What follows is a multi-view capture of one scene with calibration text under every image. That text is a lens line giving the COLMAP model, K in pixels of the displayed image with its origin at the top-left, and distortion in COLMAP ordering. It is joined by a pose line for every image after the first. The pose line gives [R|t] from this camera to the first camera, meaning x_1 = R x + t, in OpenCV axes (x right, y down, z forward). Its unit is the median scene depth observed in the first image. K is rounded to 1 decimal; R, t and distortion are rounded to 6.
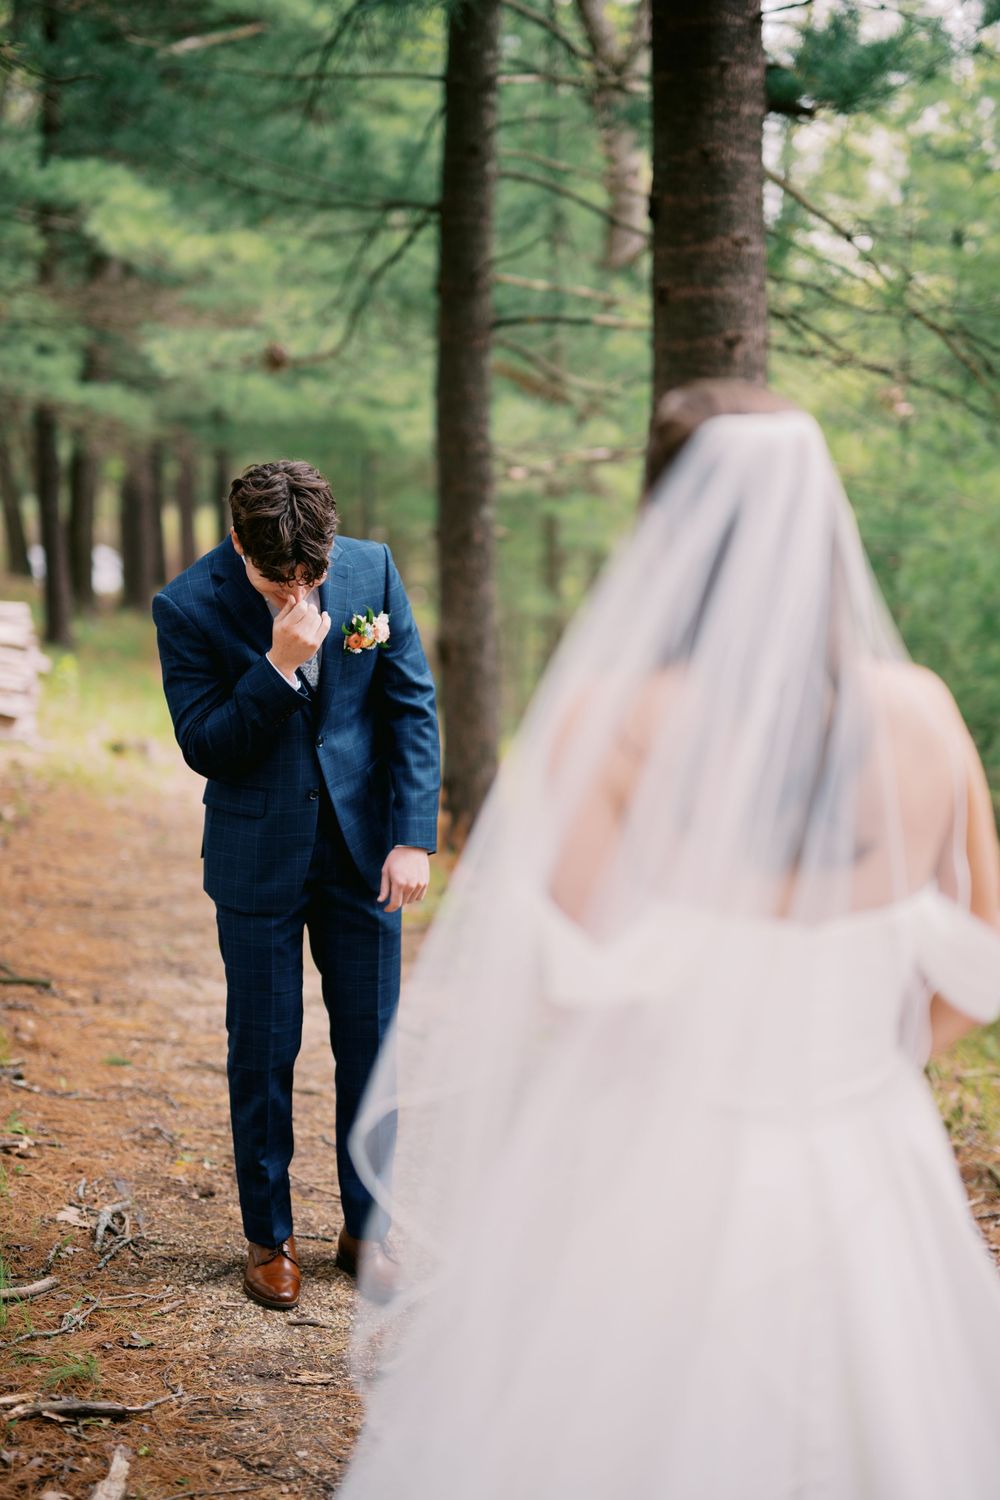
lens RADIAL K [[2193.9, 0, 500.0], [0, 2193.9, 750.0], [0, 0, 1]] dist [-0.019395, -0.001403]
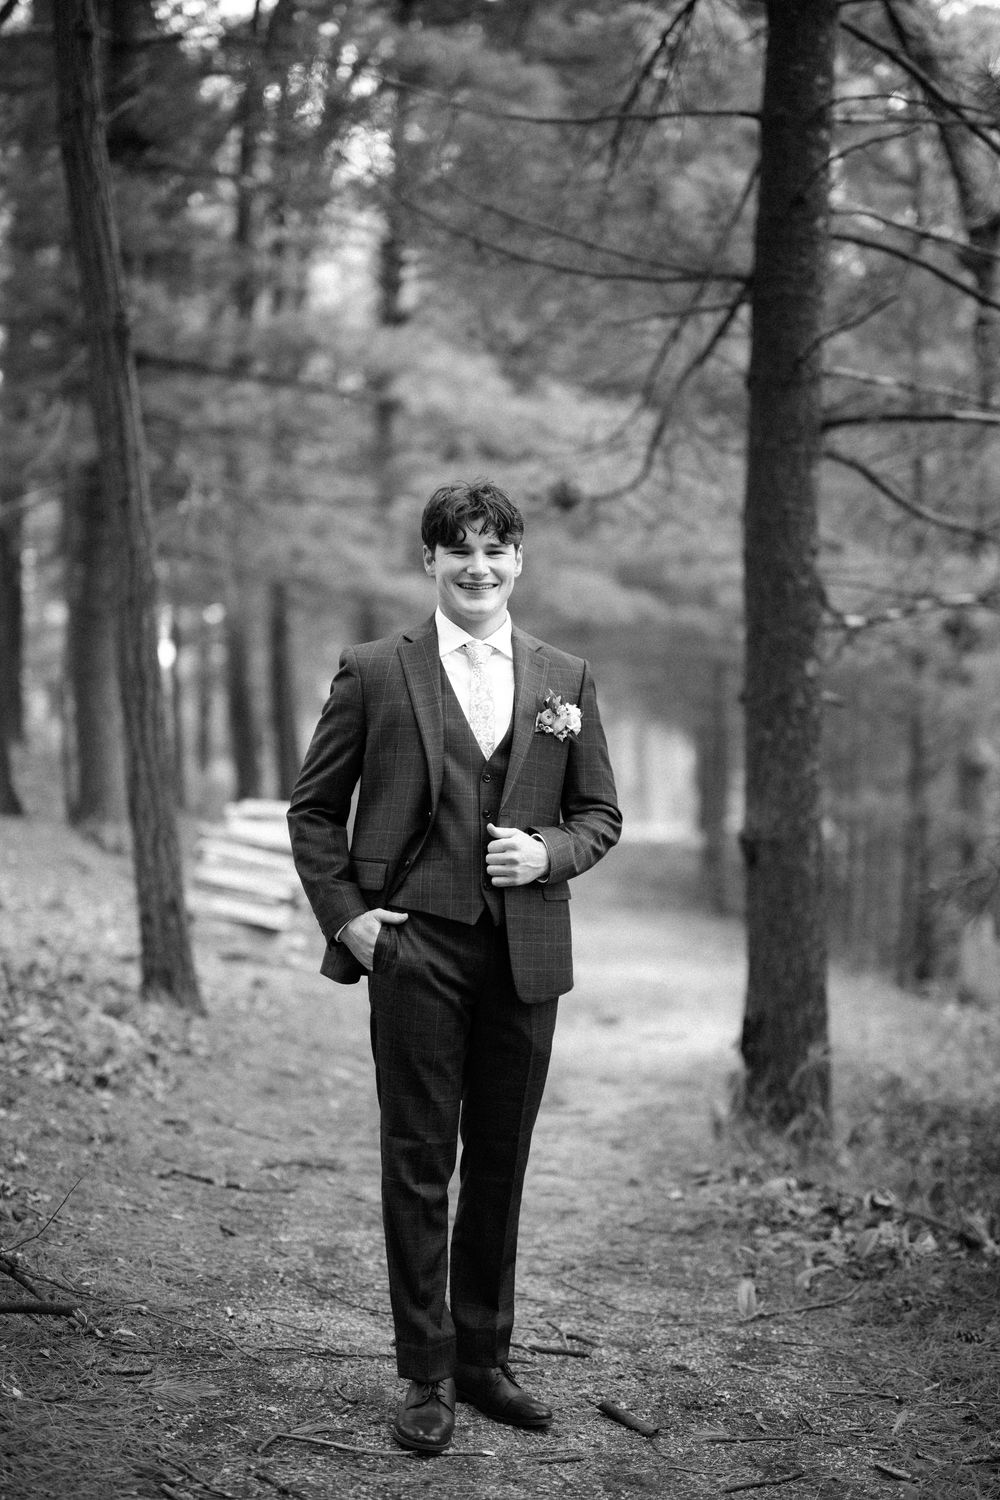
lens RADIAL K [[2193.9, 0, 500.0], [0, 2193.9, 750.0], [0, 0, 1]] dist [-0.019395, -0.001403]
pose [[0.985926, 0.016274, -0.166390, 0.015064], [-0.034360, 0.993730, -0.106398, 0.004996], [0.163616, 0.110618, 0.980303, 0.239995]]
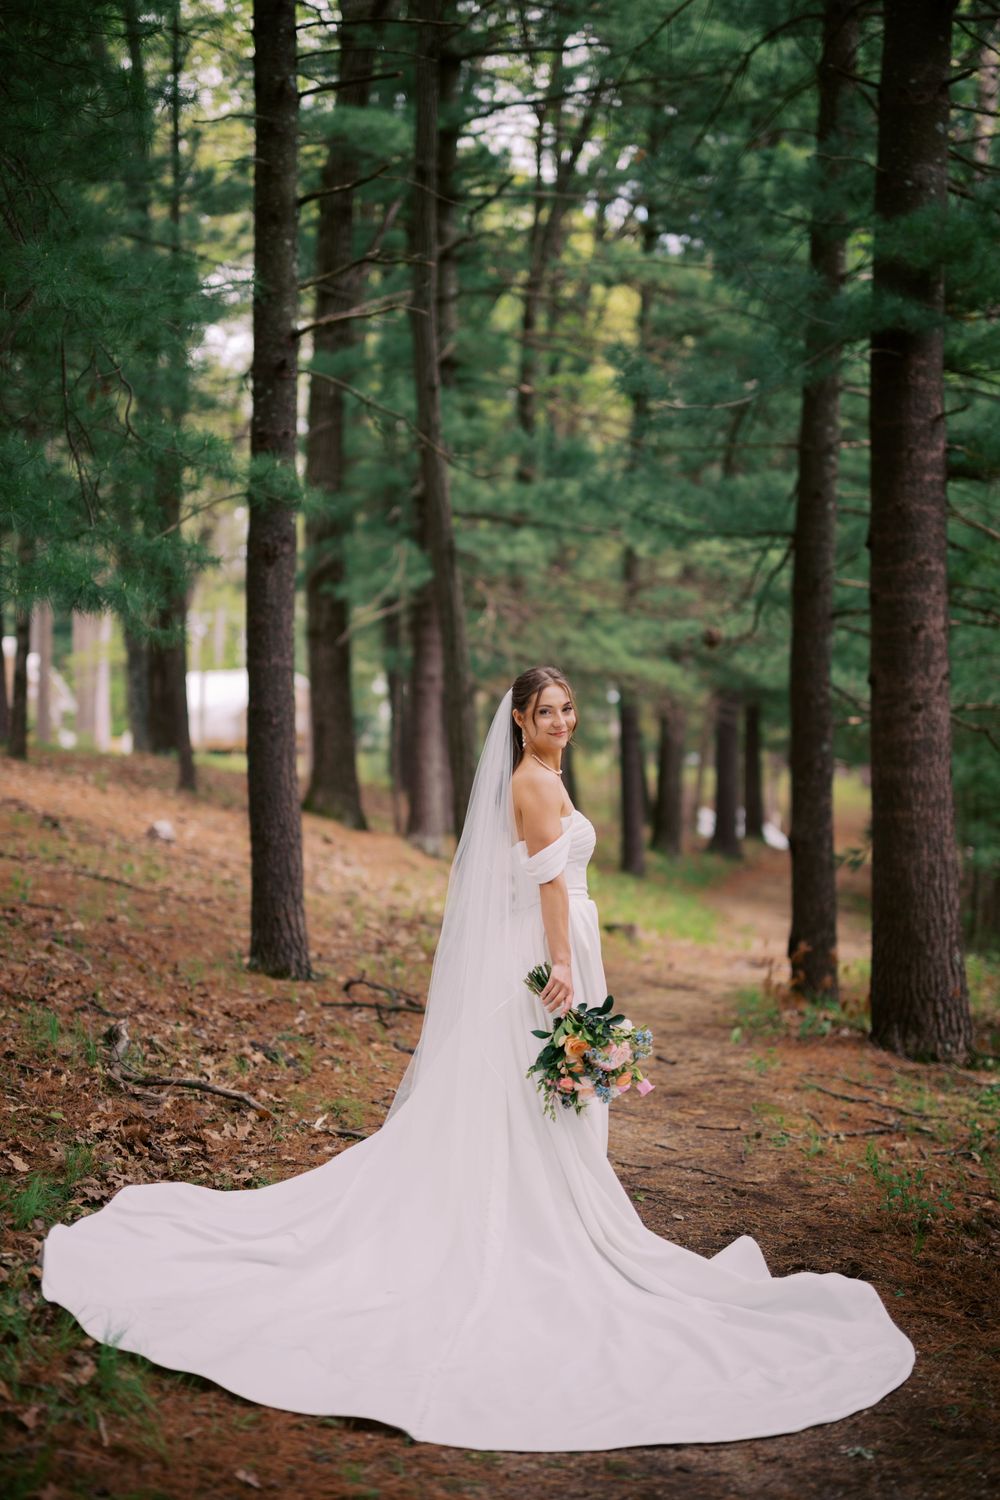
lens RADIAL K [[2084.1, 0, 441.3], [0, 2084.1, 749.3], [0, 0, 1]] dist [0.001738, 0.030156]
pose [[0.947181, 0.014624, -0.320366, 0.188767], [-0.053763, 0.992063, -0.113668, 0.056811], [0.316161, 0.124888, 0.940449, -0.325858]]
